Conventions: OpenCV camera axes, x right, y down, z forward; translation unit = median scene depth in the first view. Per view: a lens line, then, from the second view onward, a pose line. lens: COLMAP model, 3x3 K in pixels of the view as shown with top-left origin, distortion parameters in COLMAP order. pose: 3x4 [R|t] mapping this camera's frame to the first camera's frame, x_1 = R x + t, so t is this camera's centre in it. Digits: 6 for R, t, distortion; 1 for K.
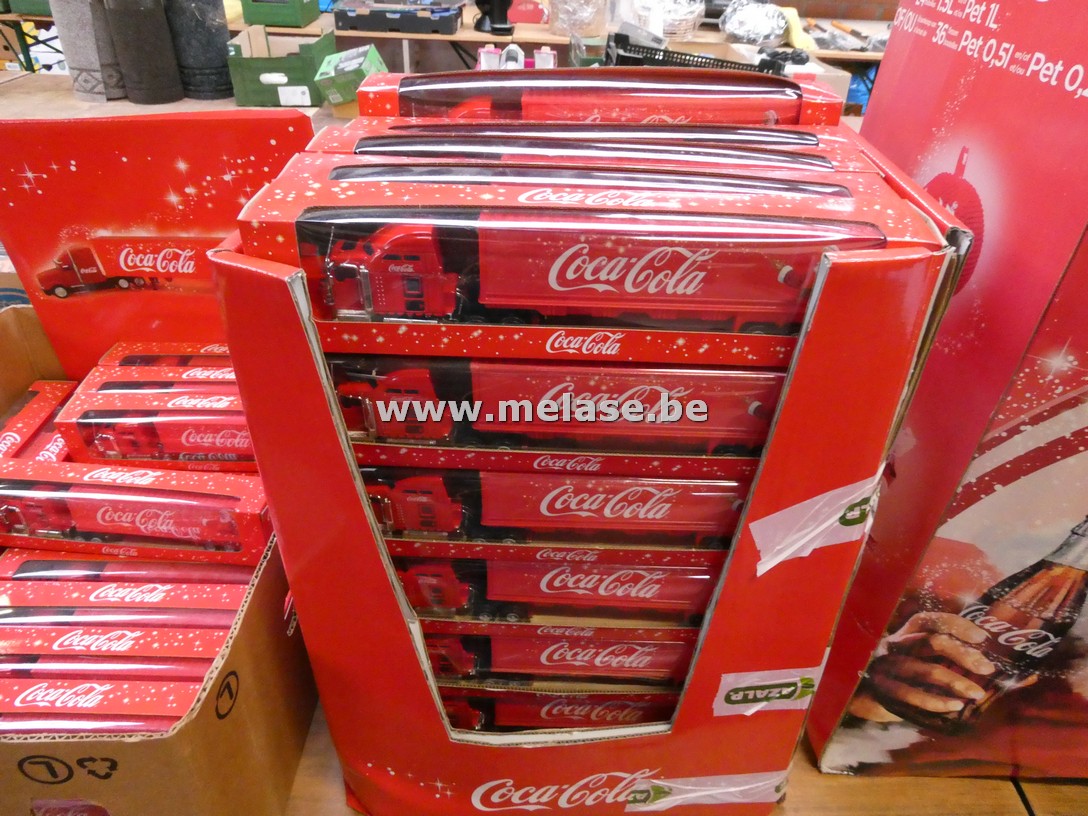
lens RADIAL K [[796.2, 0, 544.0], [0, 796.2, 408.0], [0, 0, 1]] dist [0.018025, 0.004386]
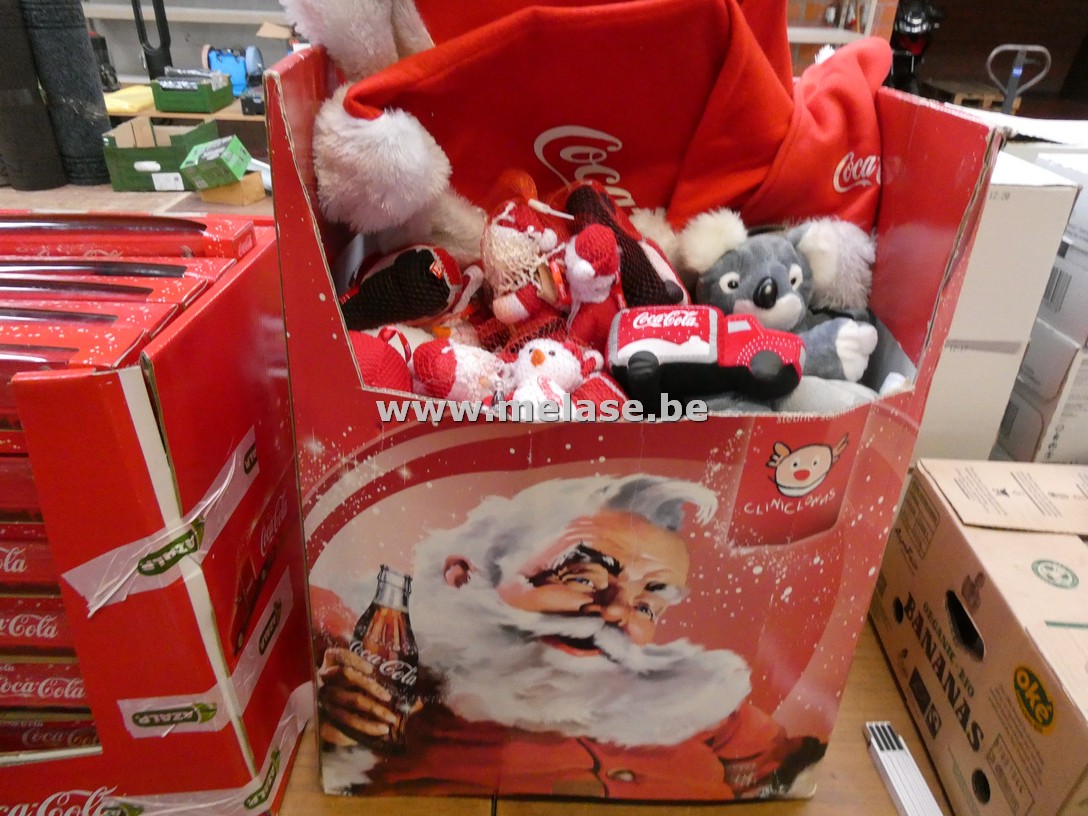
lens RADIAL K [[803.8, 0, 545.7], [0, 803.8, 414.8], [0, 0, 1]] dist [0.034116, 0.007620]
pose [[0.999739, -0.007362, -0.021627, 0.225692], [0.006003, 0.998045, -0.062211, -0.005419], [0.022043, 0.062065, 0.997829, -0.064271]]
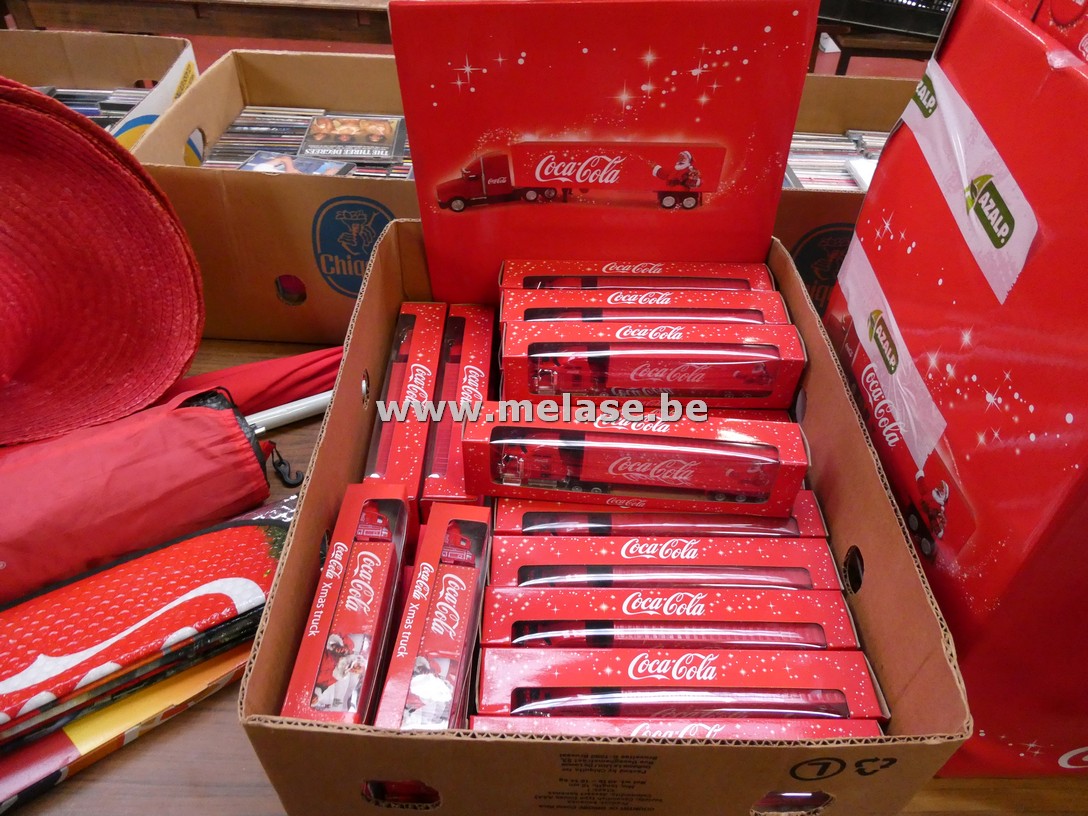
lens RADIAL K [[796.2, 0, 544.0], [0, 796.2, 408.0], [0, 0, 1]] dist [0.018025, 0.004386]
pose [[0.999450, -0.008804, 0.031965, -0.634563], [0.003783, 0.988084, 0.153872, -0.068761], [-0.032938, -0.153666, 0.987574, 0.107965]]
